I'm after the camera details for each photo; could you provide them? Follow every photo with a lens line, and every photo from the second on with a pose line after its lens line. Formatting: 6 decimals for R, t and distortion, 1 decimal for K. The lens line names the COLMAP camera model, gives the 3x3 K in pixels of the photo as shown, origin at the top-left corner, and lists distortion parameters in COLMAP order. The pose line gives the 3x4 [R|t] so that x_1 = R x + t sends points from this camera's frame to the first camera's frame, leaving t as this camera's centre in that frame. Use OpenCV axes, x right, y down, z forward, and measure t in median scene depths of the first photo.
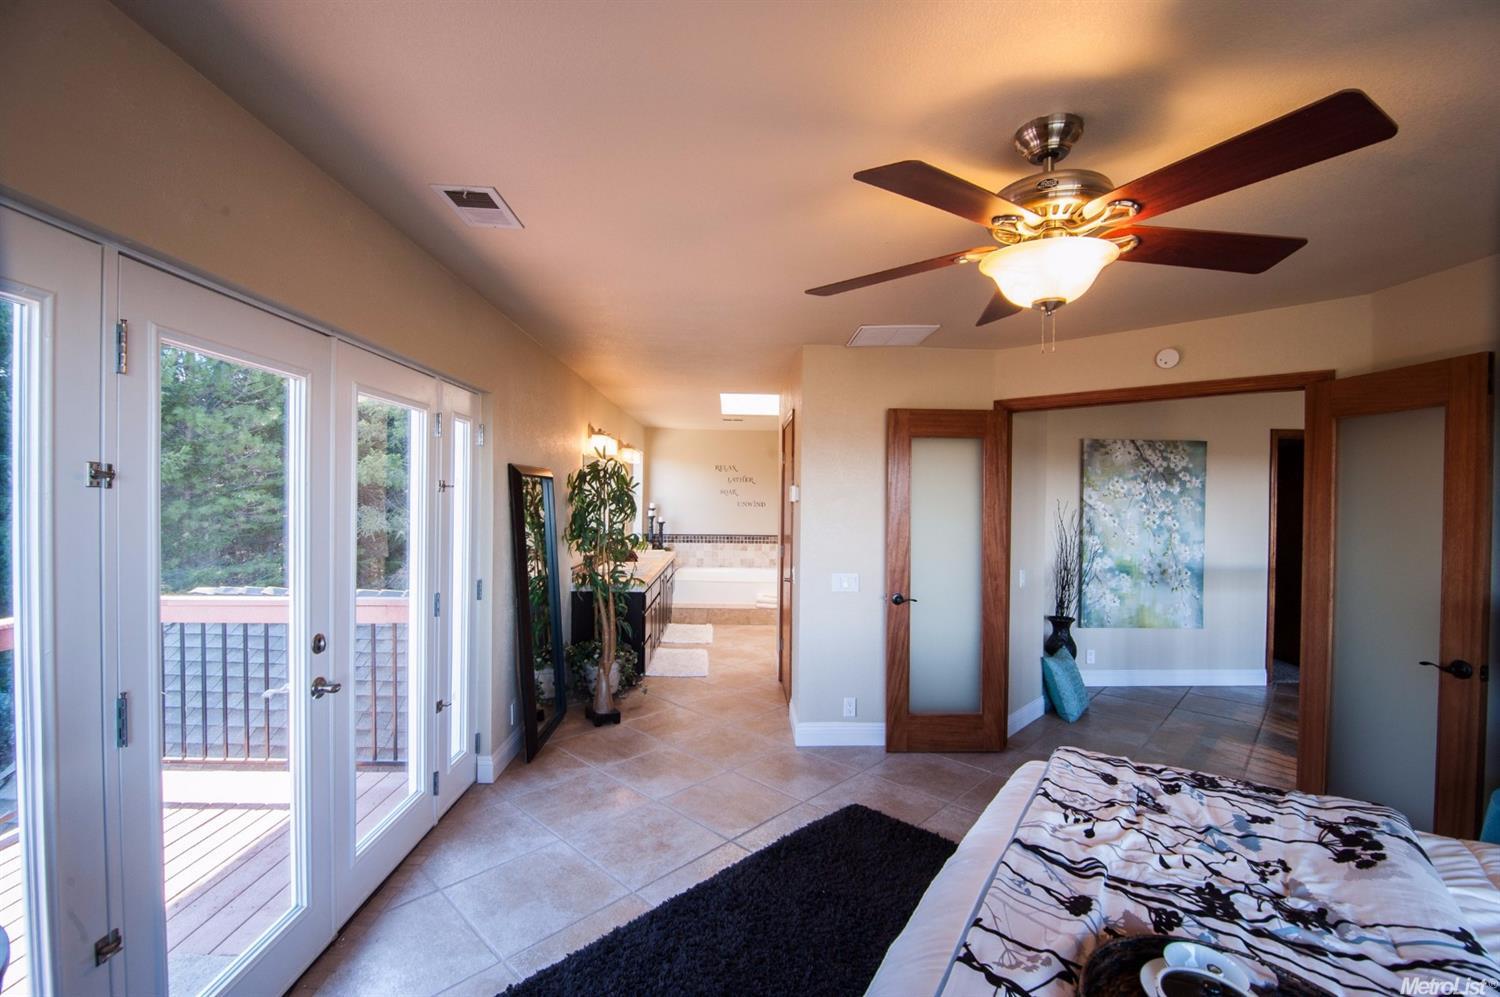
lens RADIAL K [[667.8, 0, 750.0], [0, 667.8, 498.5], [0, 0, 1]] dist [-0.000602, -0.000245]
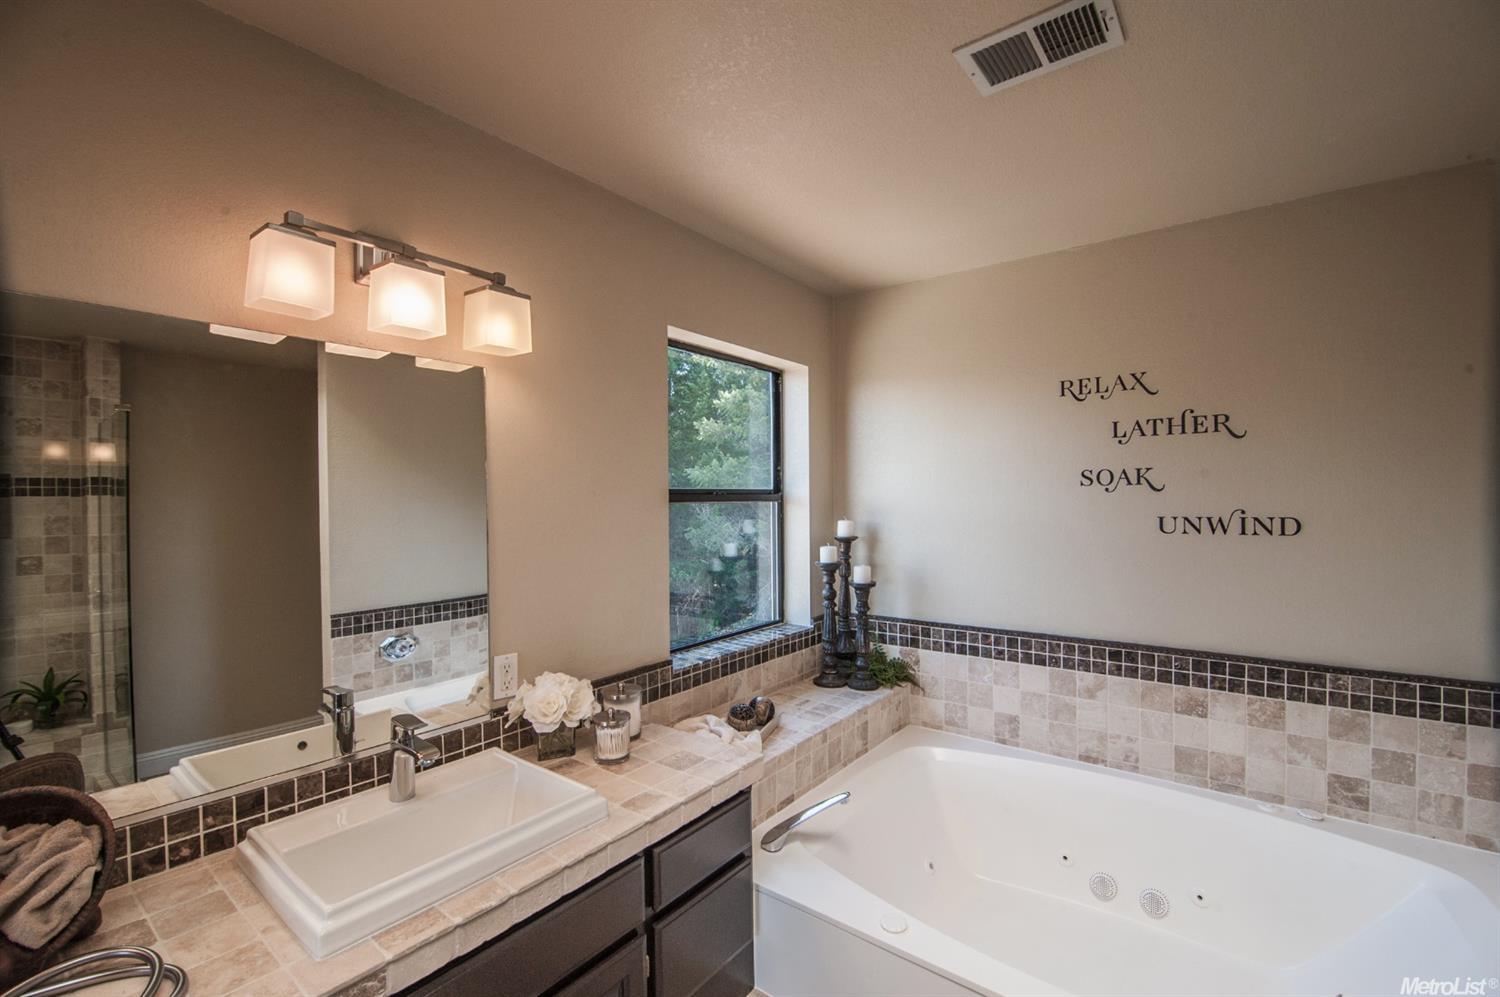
lens RADIAL K [[667.8, 0, 750.0], [0, 667.8, 498.5], [0, 0, 1]] dist [-0.000602, -0.000245]
pose [[0.764647, -0.016750, -0.644232, 0.026003], [0.016085, 0.999847, -0.006904, -0.002093], [0.644249, -0.005083, 0.764799, 0.712200]]
